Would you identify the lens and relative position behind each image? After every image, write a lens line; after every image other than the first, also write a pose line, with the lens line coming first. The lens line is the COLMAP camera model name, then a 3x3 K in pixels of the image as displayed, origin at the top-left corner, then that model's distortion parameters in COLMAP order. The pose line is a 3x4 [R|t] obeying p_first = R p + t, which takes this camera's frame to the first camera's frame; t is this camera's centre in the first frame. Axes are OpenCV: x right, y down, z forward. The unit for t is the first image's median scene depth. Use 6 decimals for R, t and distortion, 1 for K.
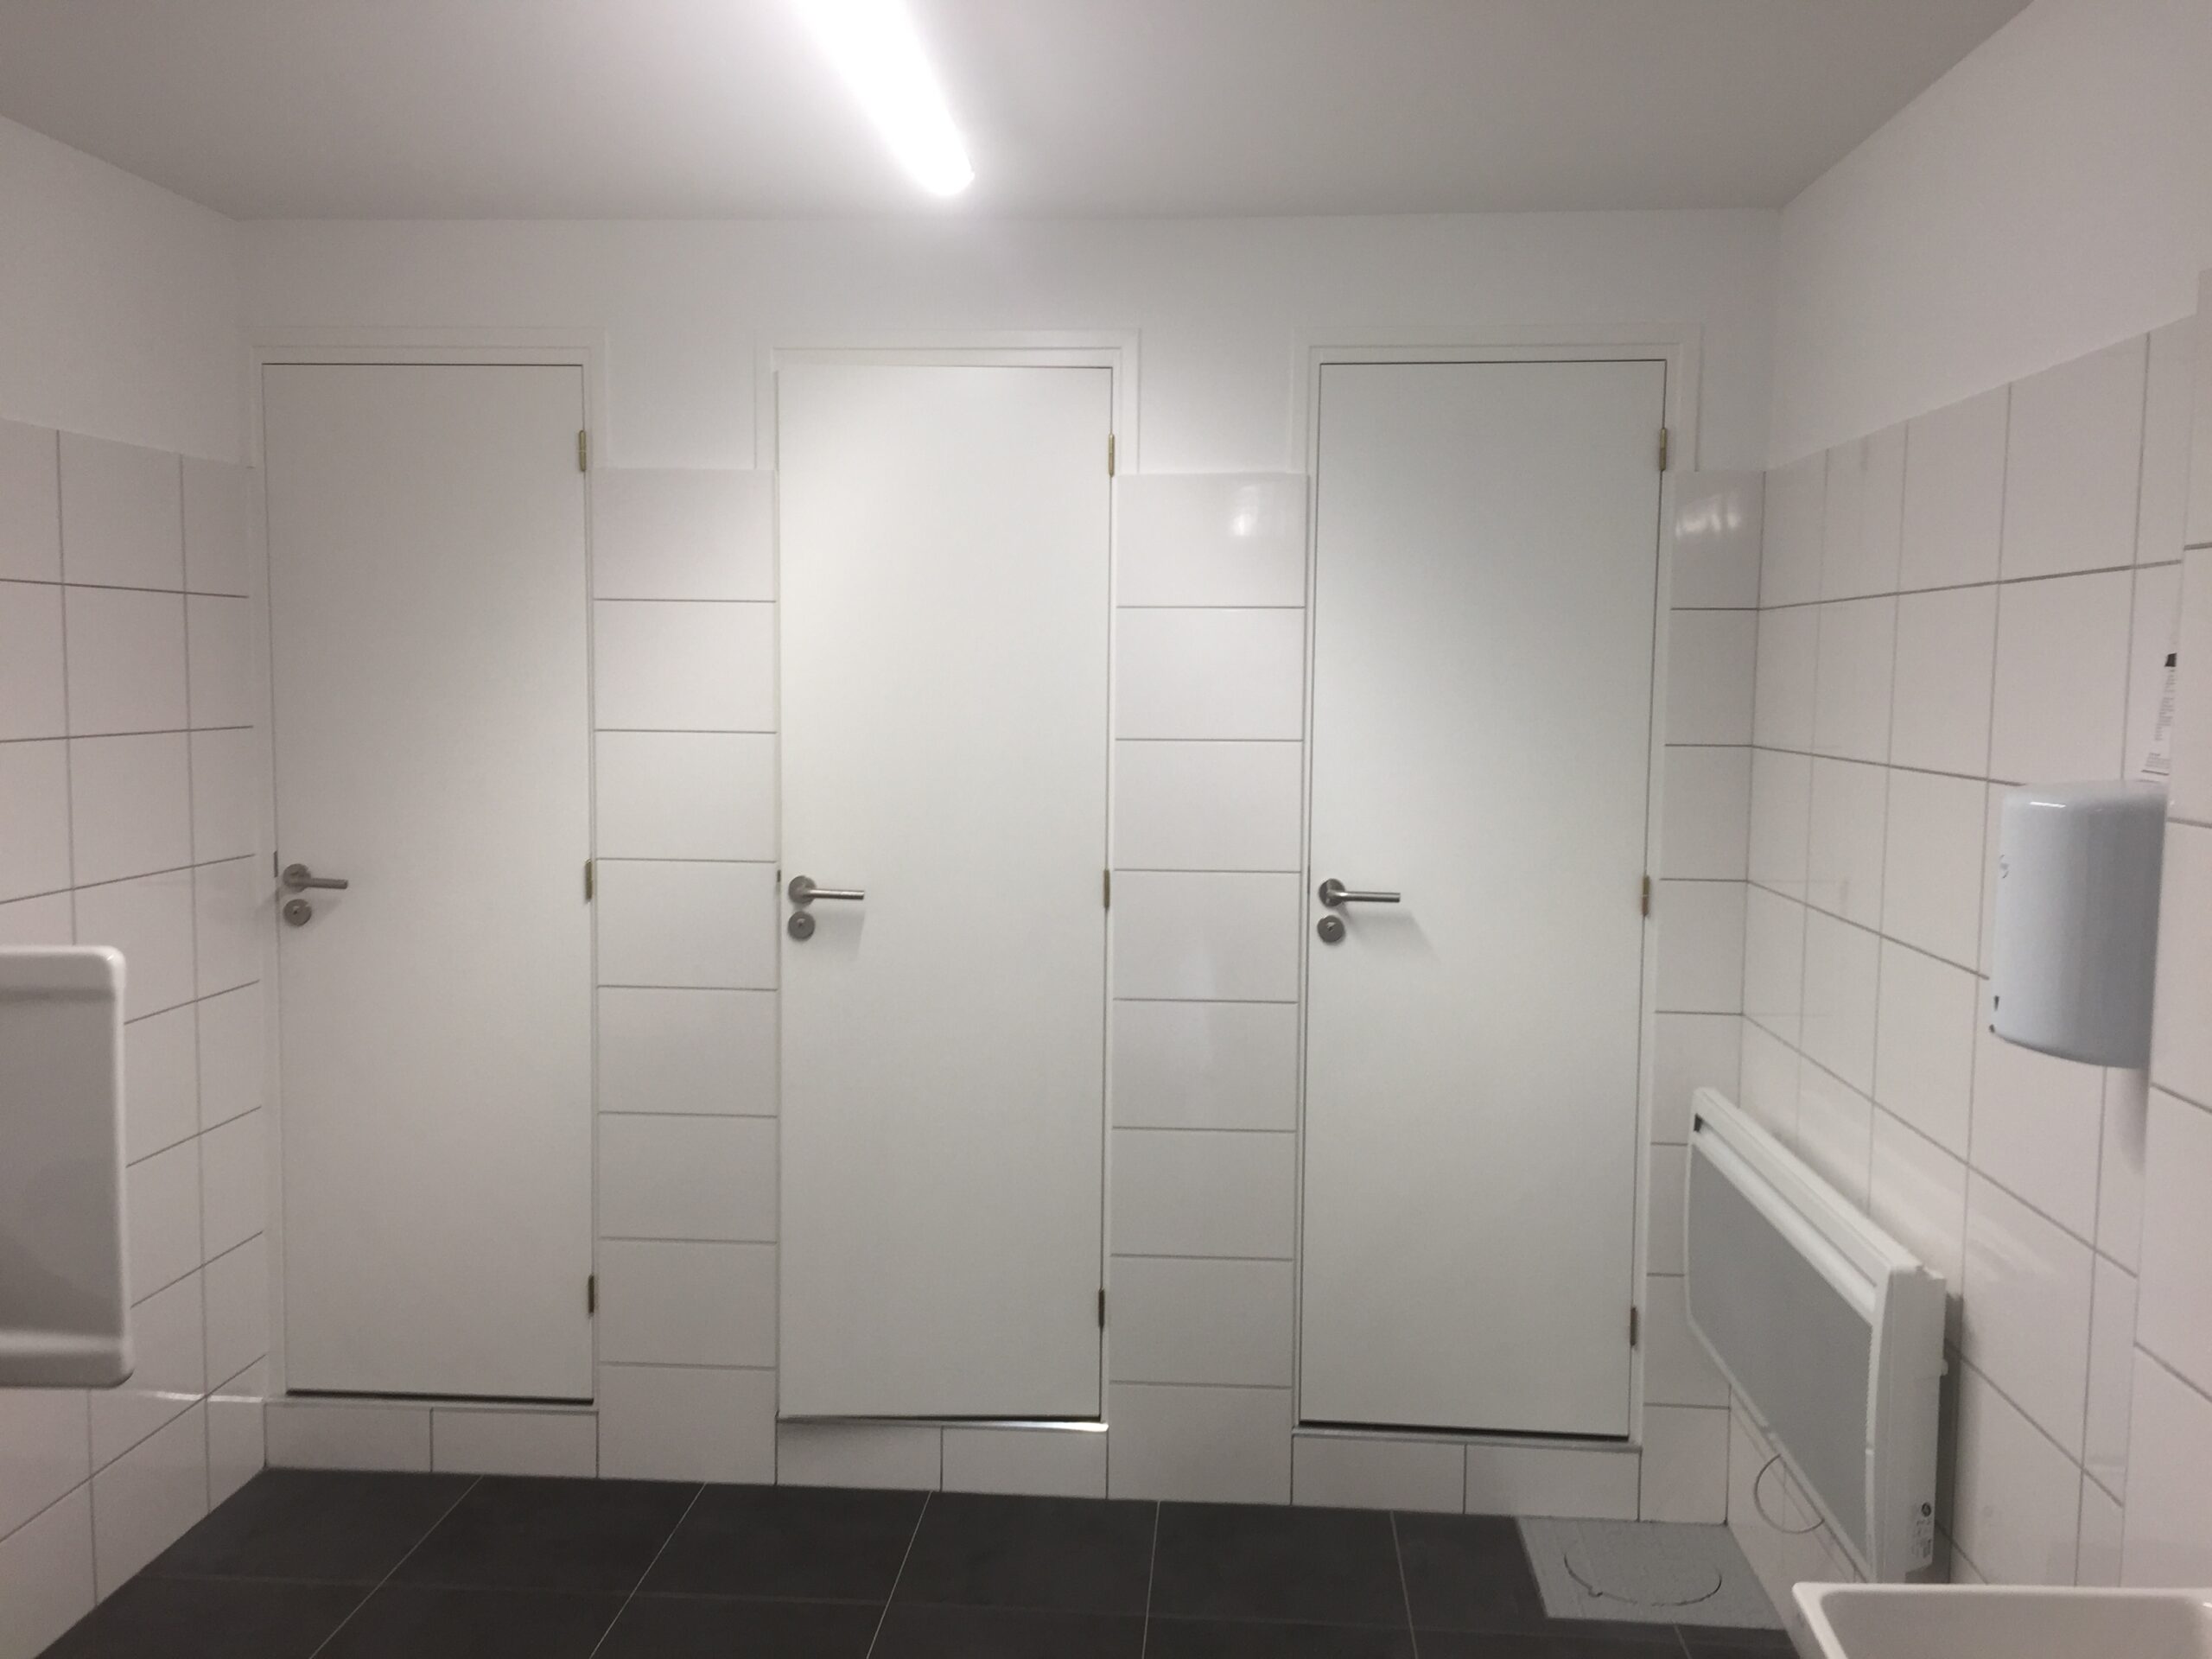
lens RADIAL K [[1877.6, 0, 1106.0], [0, 1877.6, 829.5], [0, 0, 1]] dist [0.070351, -0.085806]
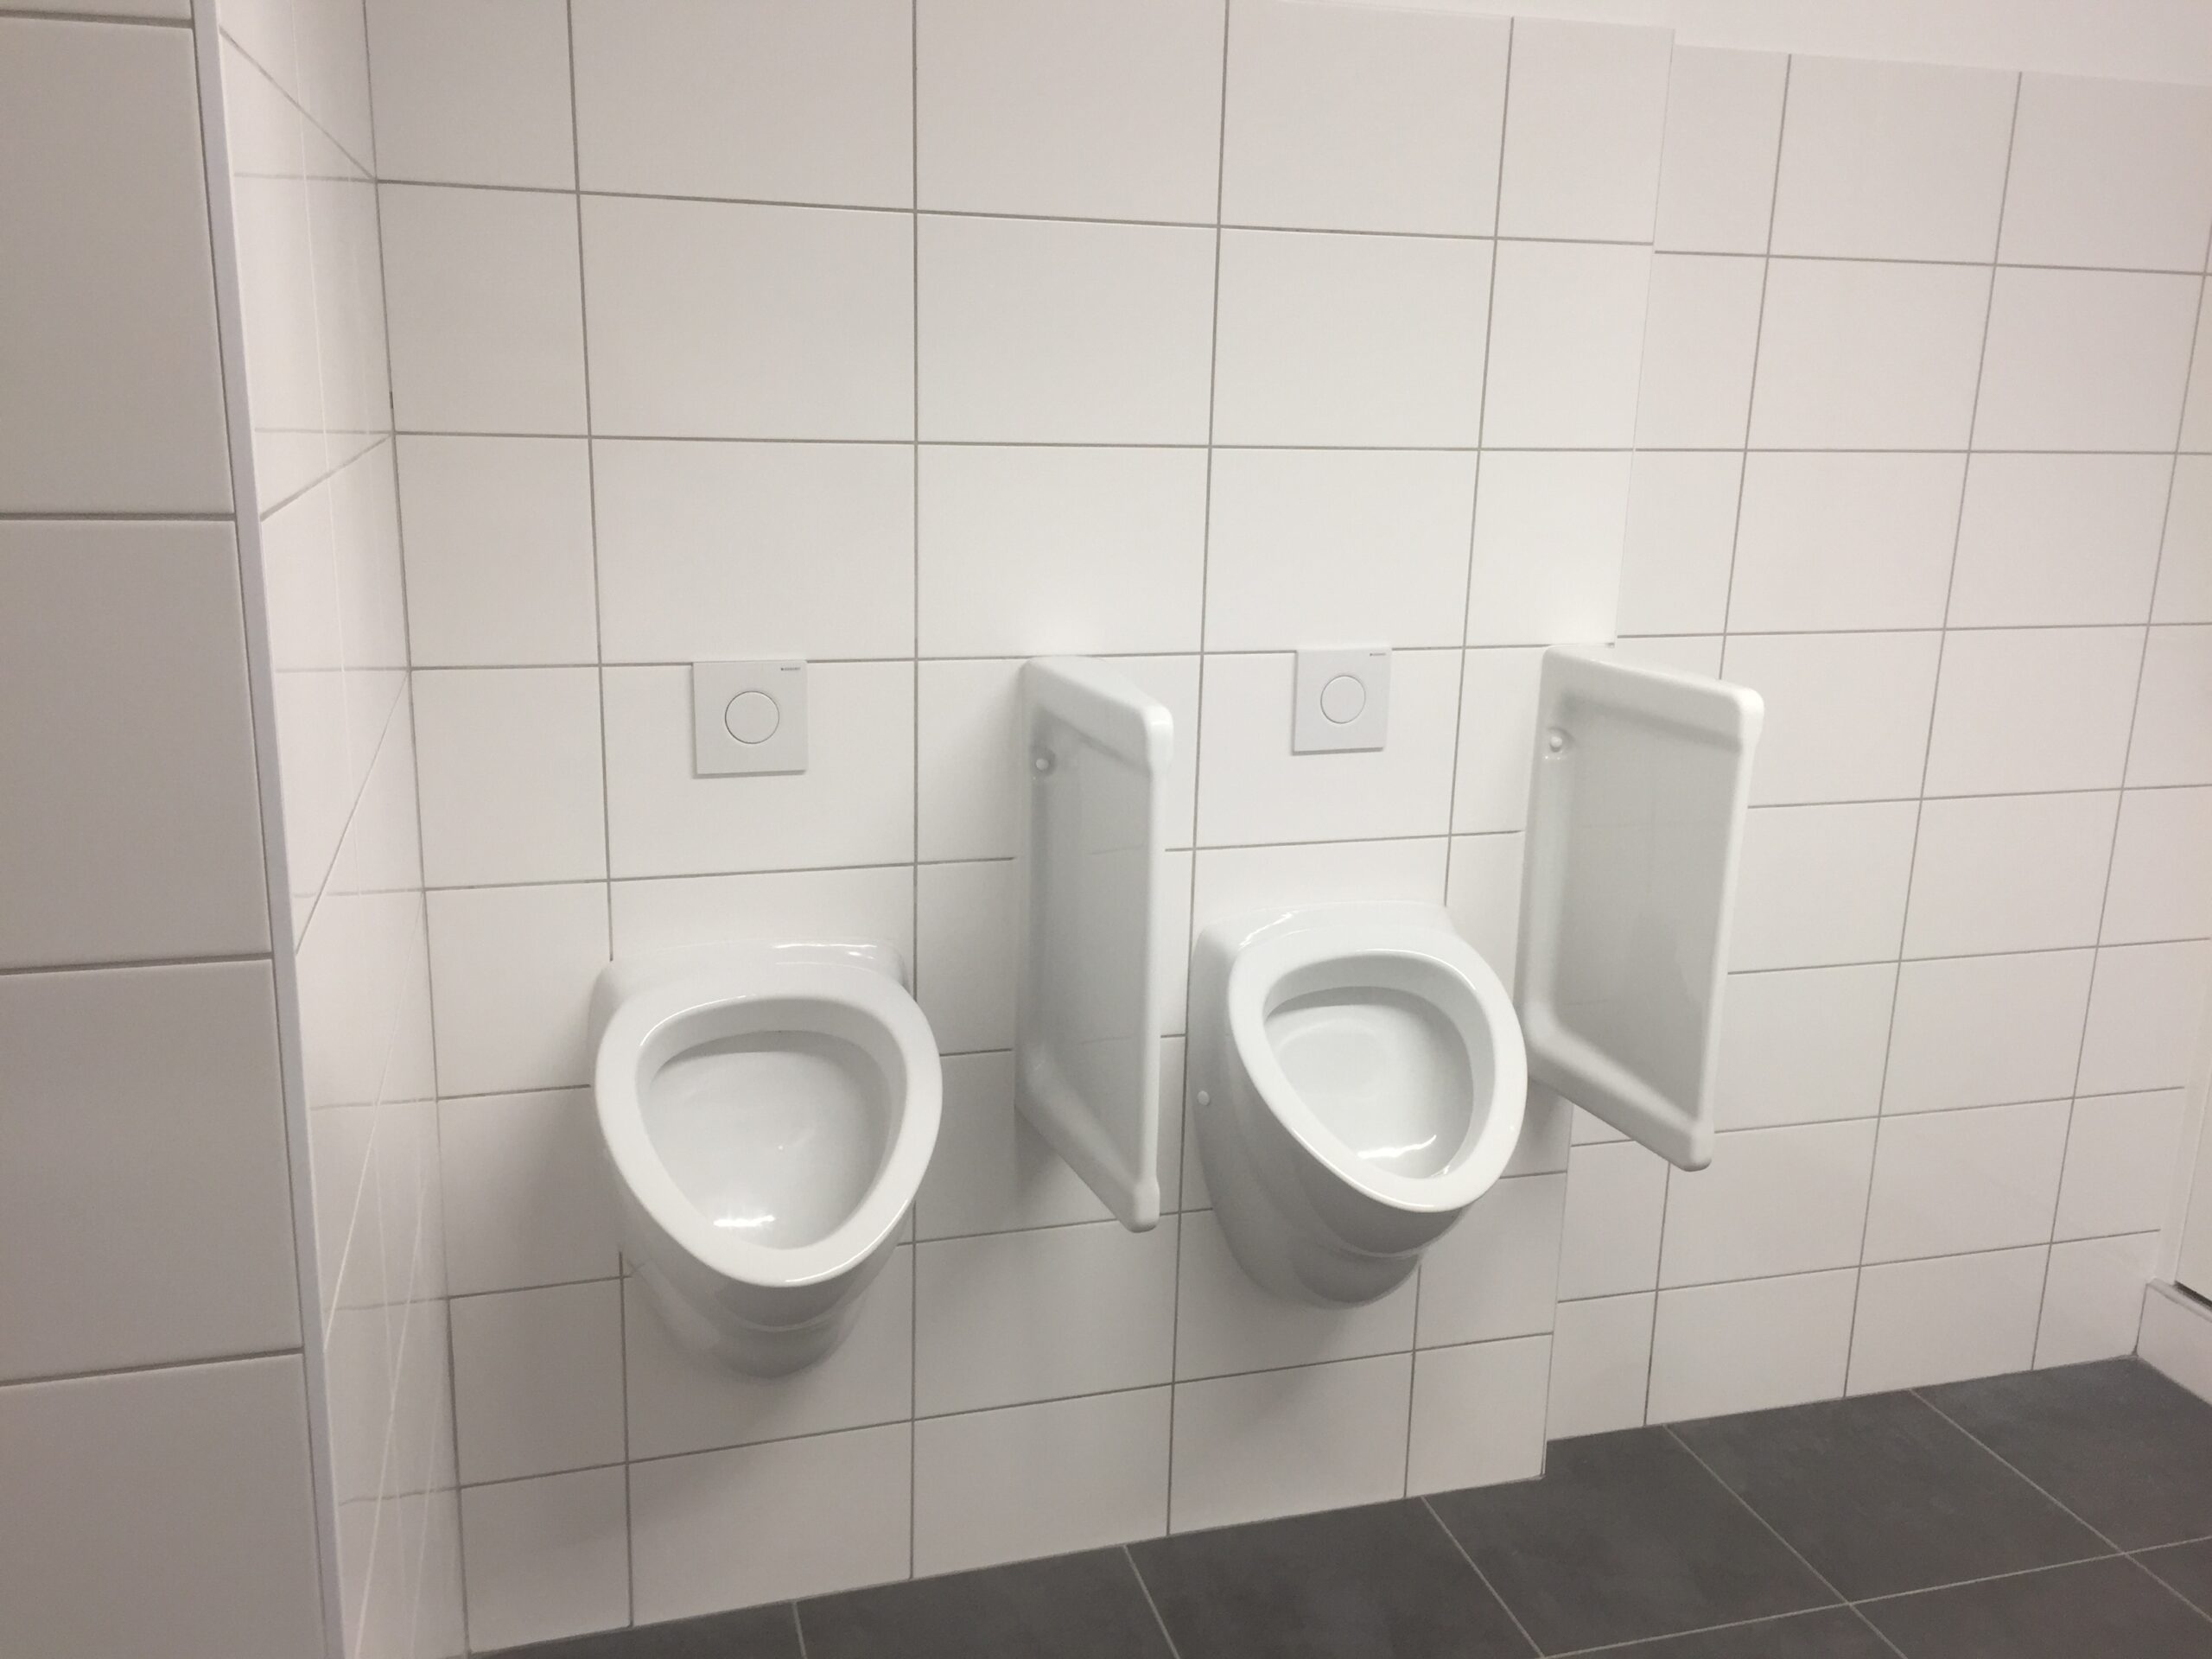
lens RADIAL K [[1877.6, 0, 1106.0], [0, 1877.6, 829.5], [0, 0, 1]] dist [0.070351, -0.085806]
pose [[0.341720, 0.224535, -0.912585, 0.172825], [-0.098537, 0.974248, 0.202809, -0.021555], [0.934622, 0.020620, 0.355045, 0.418858]]
